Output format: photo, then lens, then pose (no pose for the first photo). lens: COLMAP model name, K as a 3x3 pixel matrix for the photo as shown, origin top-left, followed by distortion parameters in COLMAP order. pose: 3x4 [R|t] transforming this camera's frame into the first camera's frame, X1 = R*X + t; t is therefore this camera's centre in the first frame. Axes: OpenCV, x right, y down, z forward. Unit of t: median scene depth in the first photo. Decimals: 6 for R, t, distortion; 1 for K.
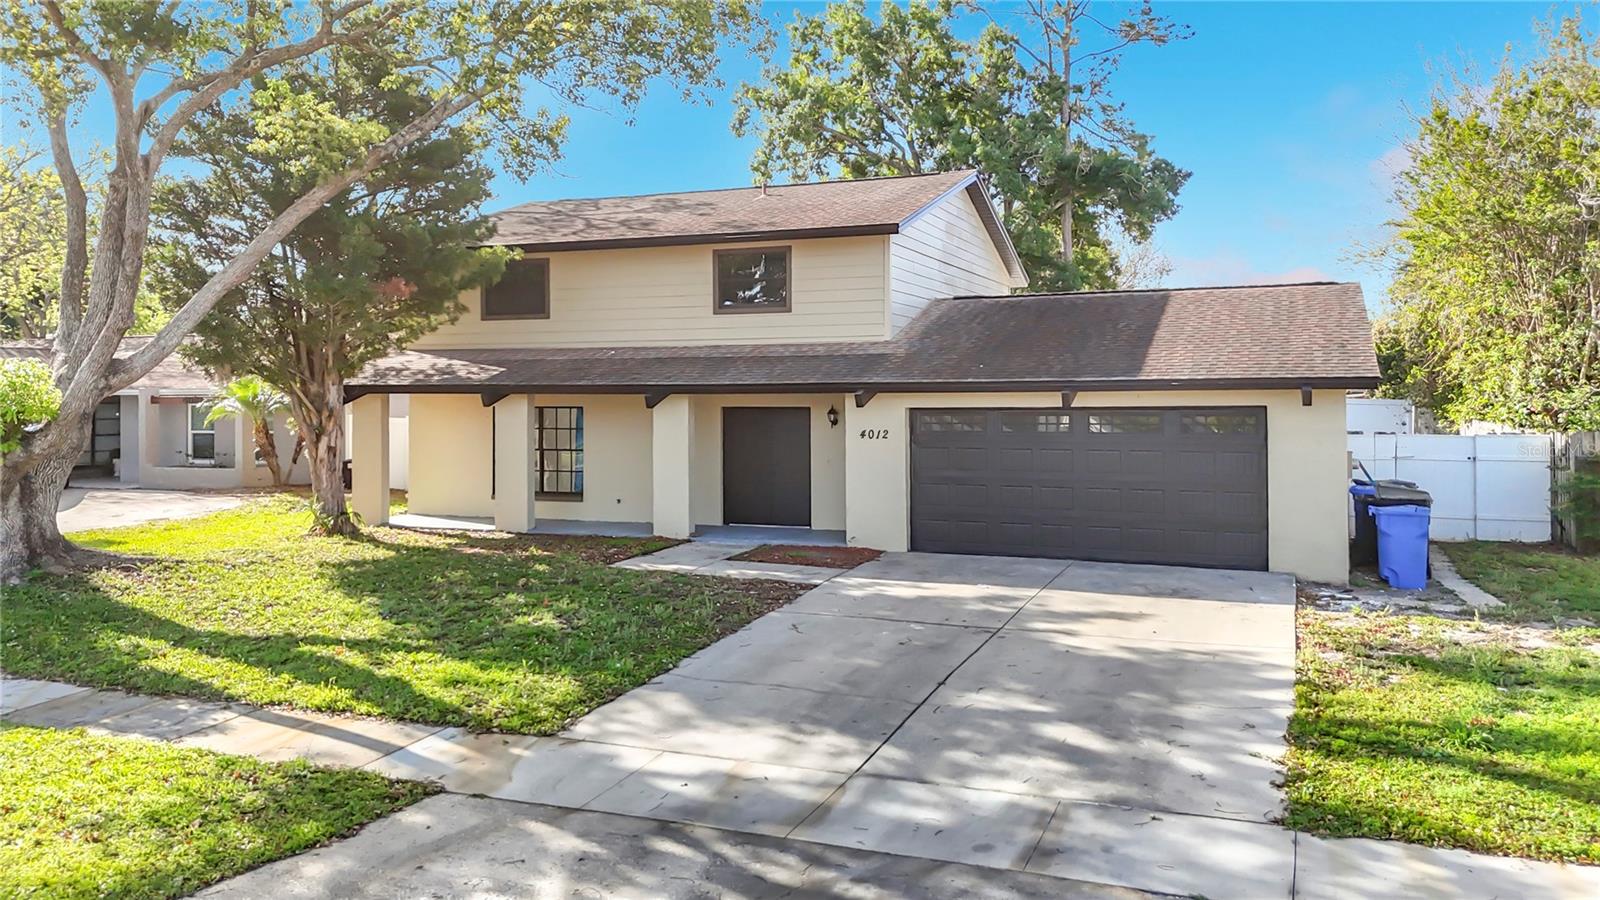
lens RADIAL K [[1211.9, 0, 810.2], [0, 1211.9, 443.2], [0, 0, 1]] dist [0.032146, -0.004878]
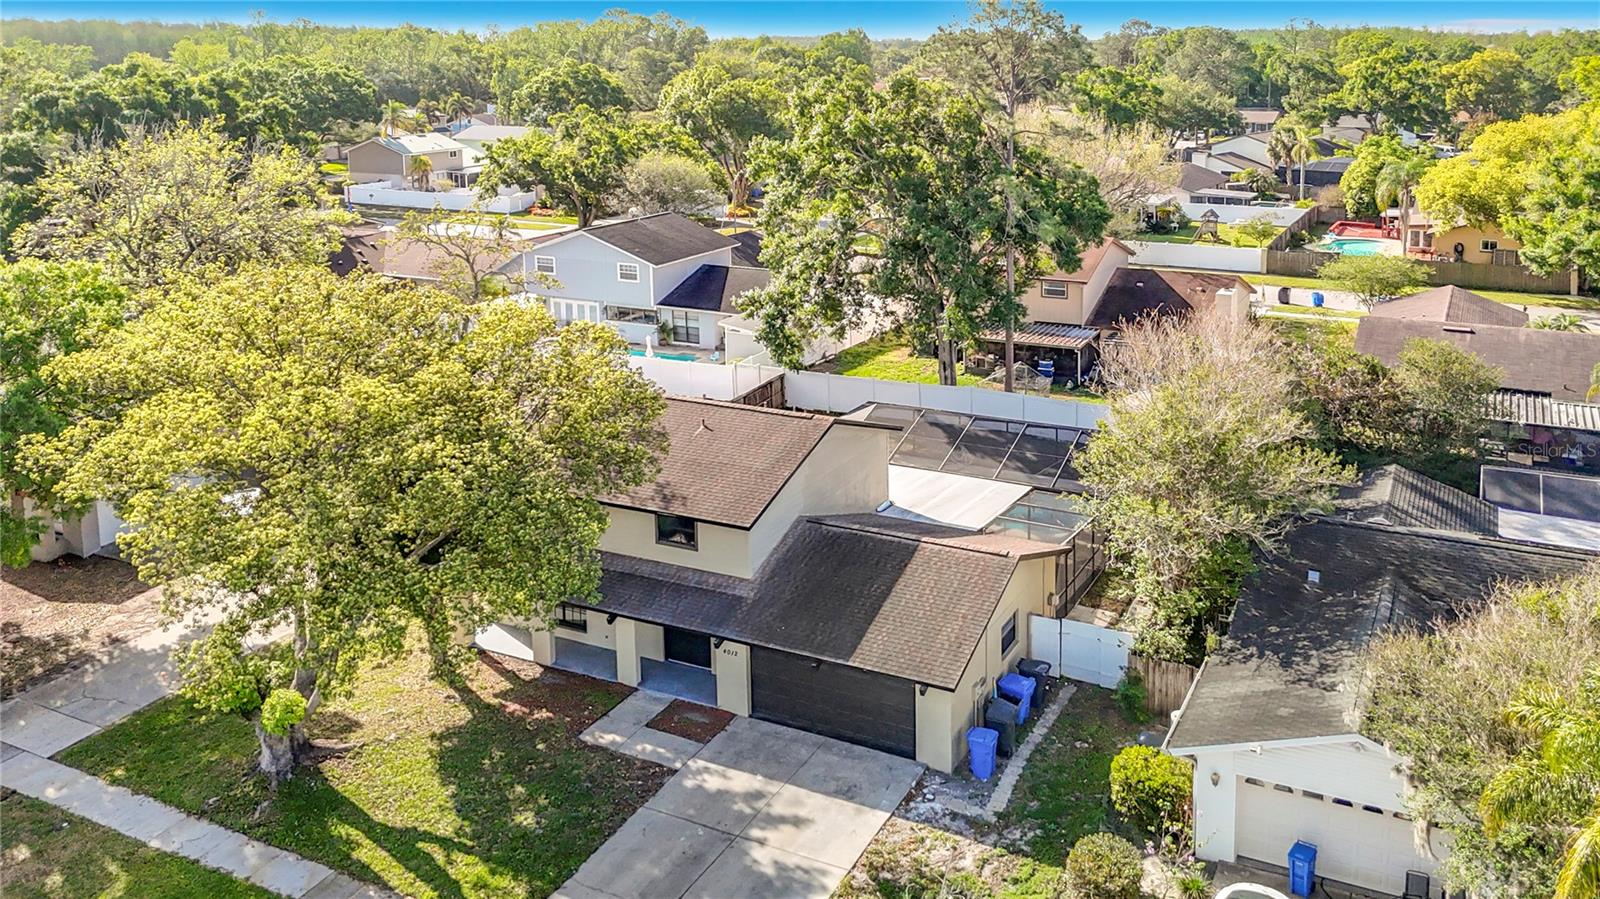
lens RADIAL K [[1262.9, 0, 890.2], [0, 1262.9, 311.5], [0, 0, 1]] dist [0.007888, -0.004813]
pose [[0.997933, 0.014764, -0.062547, 0.660861], [-0.003848, 0.985235, 0.171162, -1.362809], [0.064151, -0.170568, 0.983255, -1.221603]]
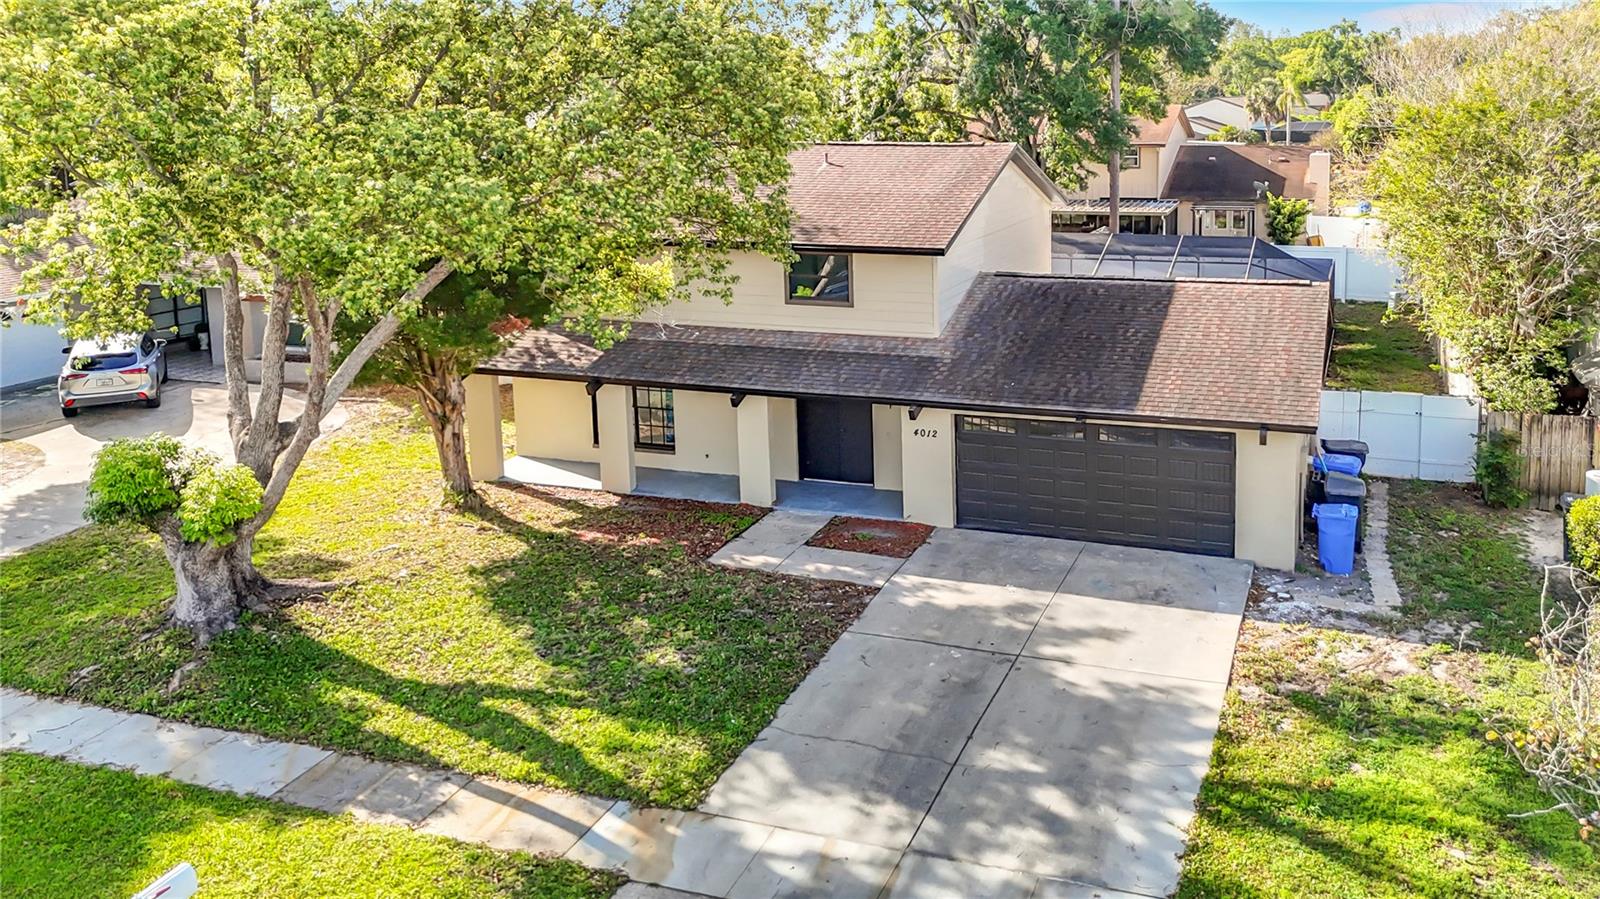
lens RADIAL K [[1247.0, 0, 959.7], [0, 1247.0, 360.3], [0, 0, 1]] dist [0.035486, -0.004690]
pose [[0.997542, -0.016504, 0.068101, 0.006074], [0.004618, 0.985239, 0.171123, -0.474939], [-0.069920, -0.170388, 0.982893, -0.338438]]
